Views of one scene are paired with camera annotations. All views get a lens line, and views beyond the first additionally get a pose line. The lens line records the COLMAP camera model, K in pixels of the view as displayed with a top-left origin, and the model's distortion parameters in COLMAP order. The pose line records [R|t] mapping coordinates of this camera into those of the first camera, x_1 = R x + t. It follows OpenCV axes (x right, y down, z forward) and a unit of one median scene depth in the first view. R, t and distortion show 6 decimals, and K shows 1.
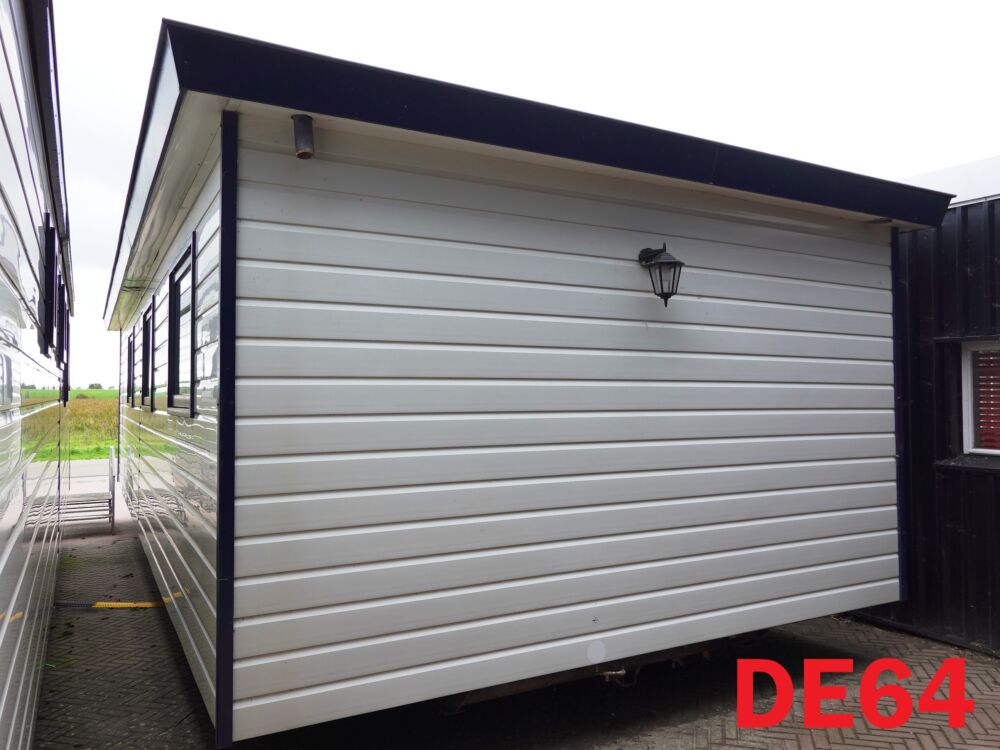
lens RADIAL K [[757.7, 0, 500.0], [0, 757.7, 375.0], [0, 0, 1]] dist [0.012756, 0.002694]
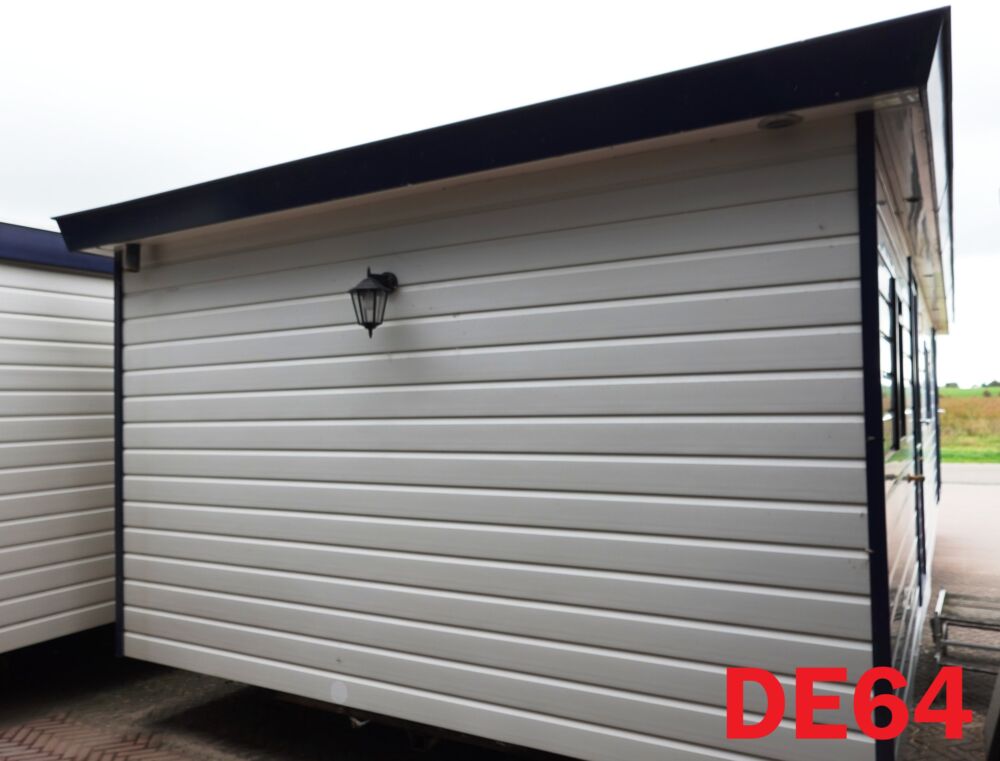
lens RADIAL K [[778.9, 0, 500.0], [0, 778.9, 380.5], [0, 0, 1]] dist [-0.006070, -0.002687]
pose [[0.513059, -0.037897, -0.857516, 1.081519], [0.045320, 0.998827, -0.017027, -0.015616], [0.857156, -0.030127, 0.514175, 0.644556]]
